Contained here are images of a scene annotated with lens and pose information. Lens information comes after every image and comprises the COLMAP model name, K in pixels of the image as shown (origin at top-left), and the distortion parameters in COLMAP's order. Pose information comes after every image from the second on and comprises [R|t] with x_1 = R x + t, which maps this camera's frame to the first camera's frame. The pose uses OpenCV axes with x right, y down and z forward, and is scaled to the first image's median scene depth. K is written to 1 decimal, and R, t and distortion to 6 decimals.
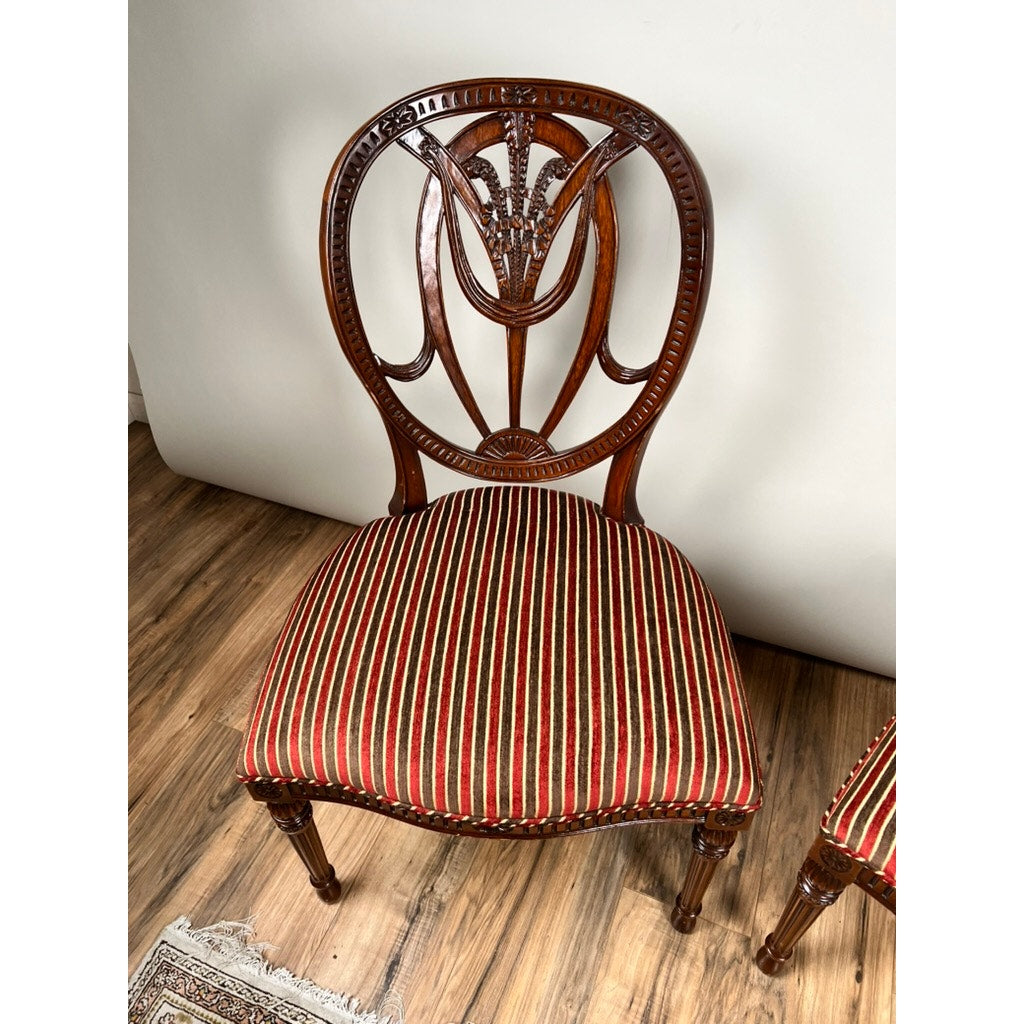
lens RADIAL K [[764.9, 0, 506.8], [0, 764.9, 515.2], [0, 0, 1]] dist [0.049180, -0.062660]
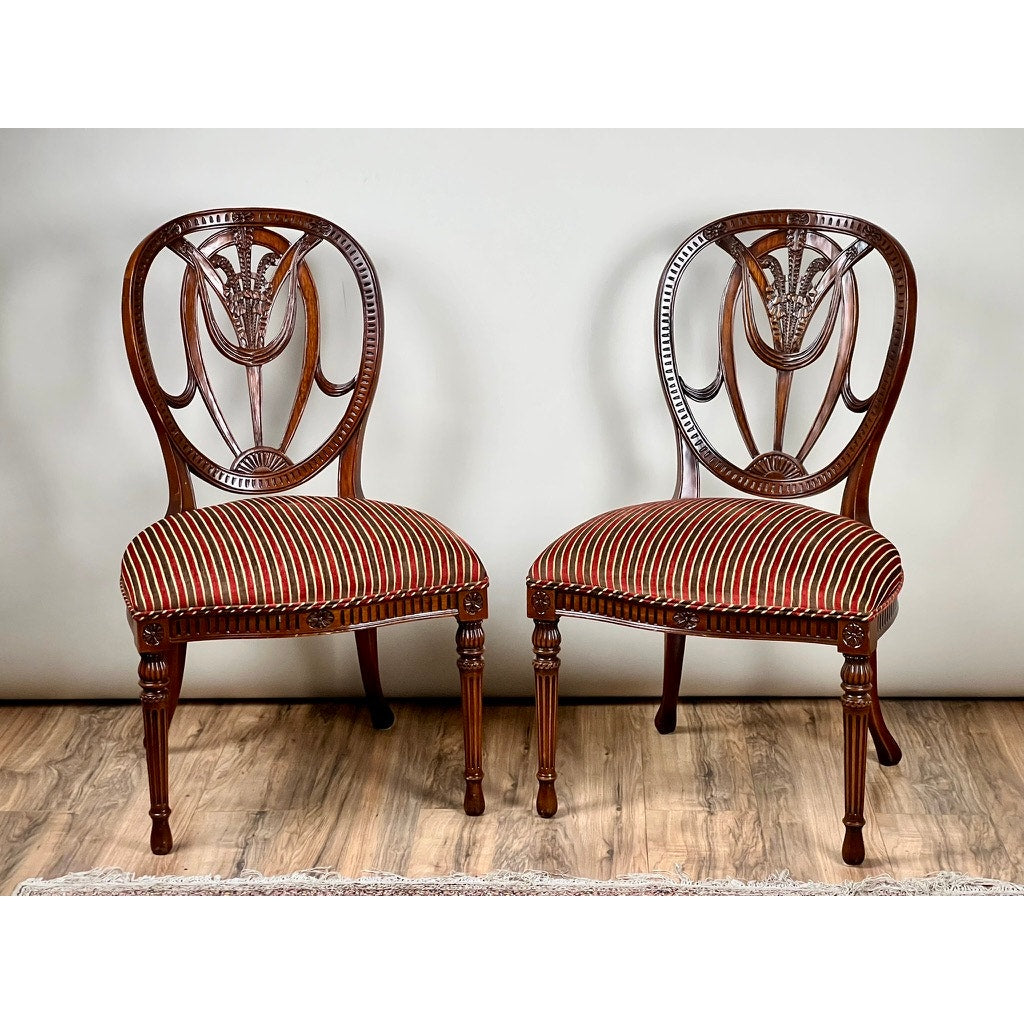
lens RADIAL K [[2235.1, 0, 512.0], [0, 2235.1, 512.0], [0, 0, 1]] dist [0.092124, 0.552920]
pose [[0.938041, -0.082190, 0.336637, -0.878045], [0.236245, 0.862388, -0.447746, 1.787398], [-0.253511, 0.499532, 0.828372, -2.184209]]
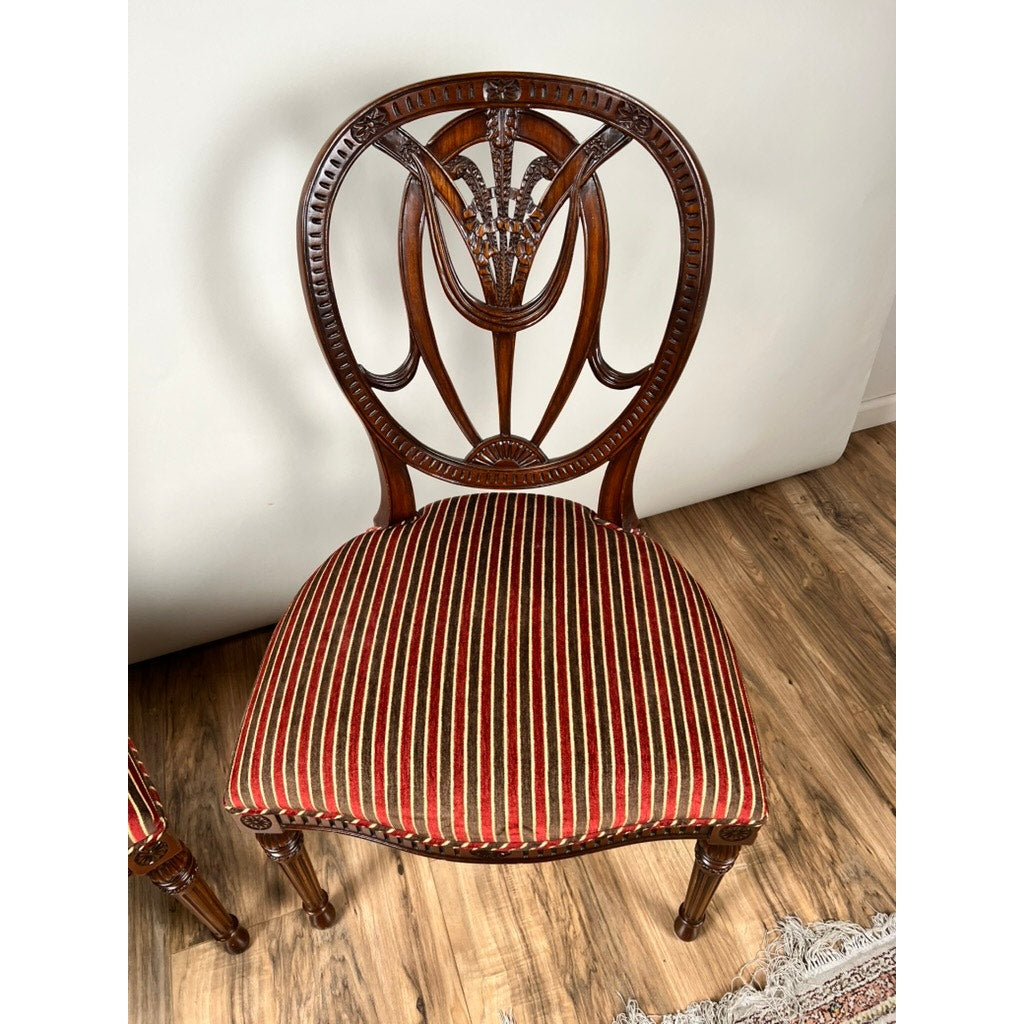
lens RADIAL K [[764.9, 0, 506.8], [0, 764.9, 515.2], [0, 0, 1]] dist [0.049180, -0.062660]
pose [[0.749815, -0.470269, 0.465429, 0.304586], [0.460025, 0.876130, 0.144132, 0.068719], [-0.475556, 0.106037, 0.873271, -0.090349]]
